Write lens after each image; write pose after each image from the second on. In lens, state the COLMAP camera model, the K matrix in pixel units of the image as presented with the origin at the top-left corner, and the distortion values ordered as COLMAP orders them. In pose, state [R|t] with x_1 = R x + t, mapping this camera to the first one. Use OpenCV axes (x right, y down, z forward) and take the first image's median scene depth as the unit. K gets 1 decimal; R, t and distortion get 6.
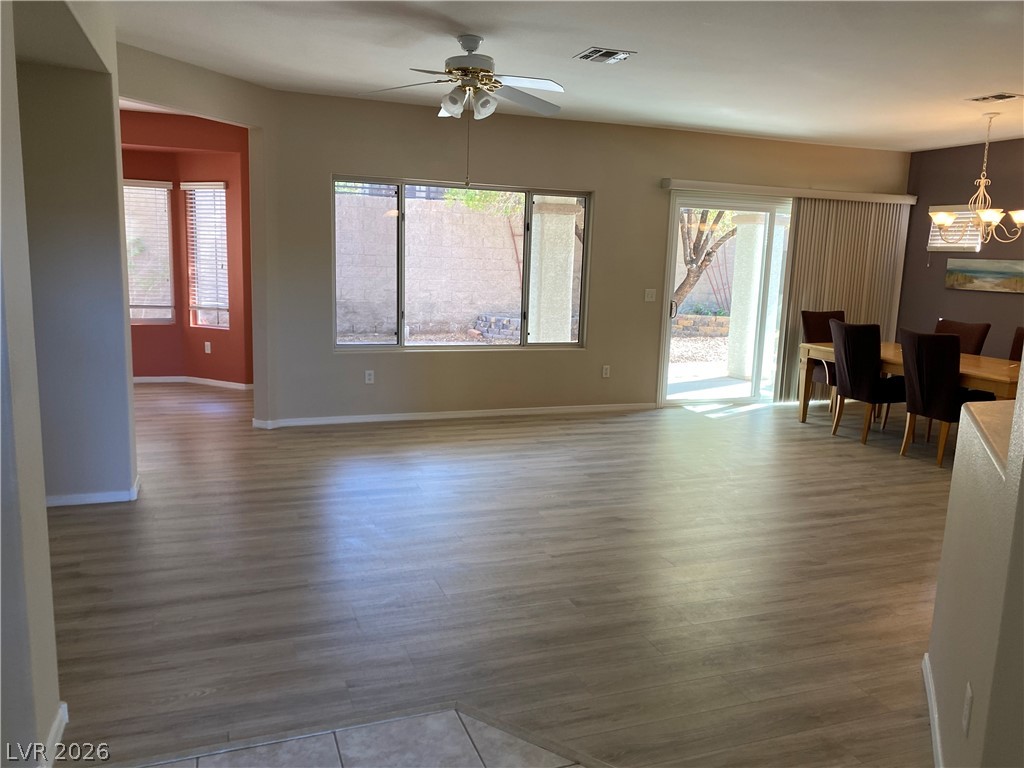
lens RADIAL K [[775.9, 0, 512.0], [0, 775.9, 384.0], [0, 0, 1]] dist [0.059004, -0.003555]
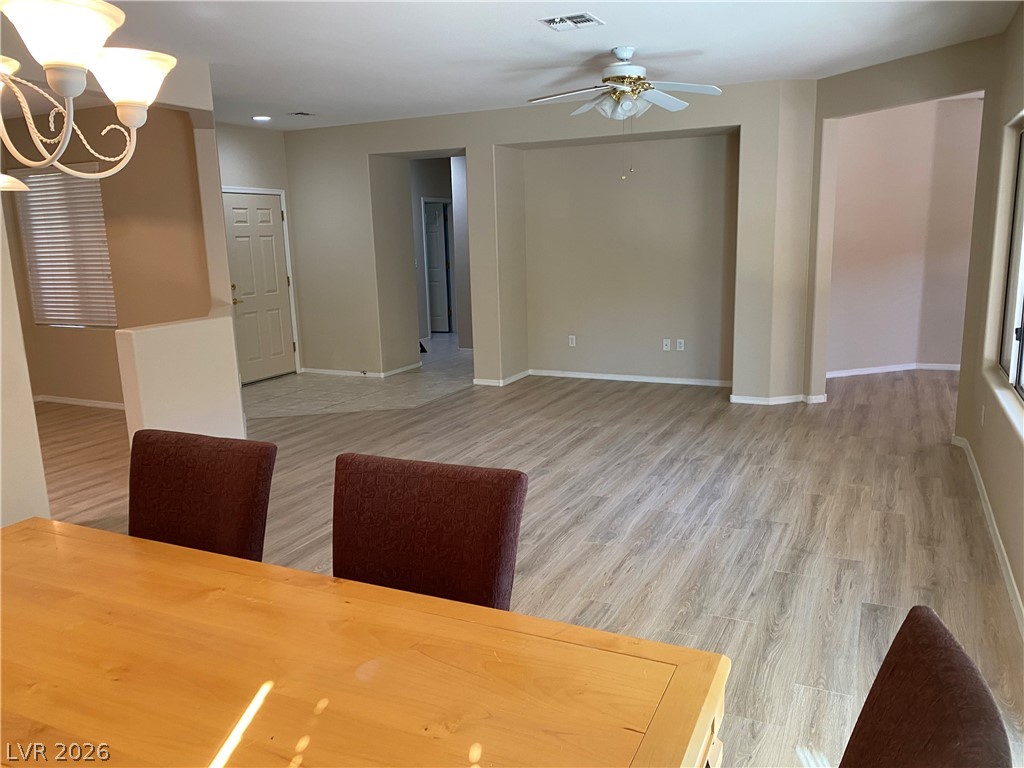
lens RADIAL K [[775.9, 0, 512.0], [0, 775.9, 384.0], [0, 0, 1]] dist [0.059004, -0.003555]
pose [[-0.710345, 0.108937, -0.695373, 0.650900], [-0.137130, 0.947599, 0.288533, -0.202367], [0.690367, 0.300314, -0.658183, 1.266634]]
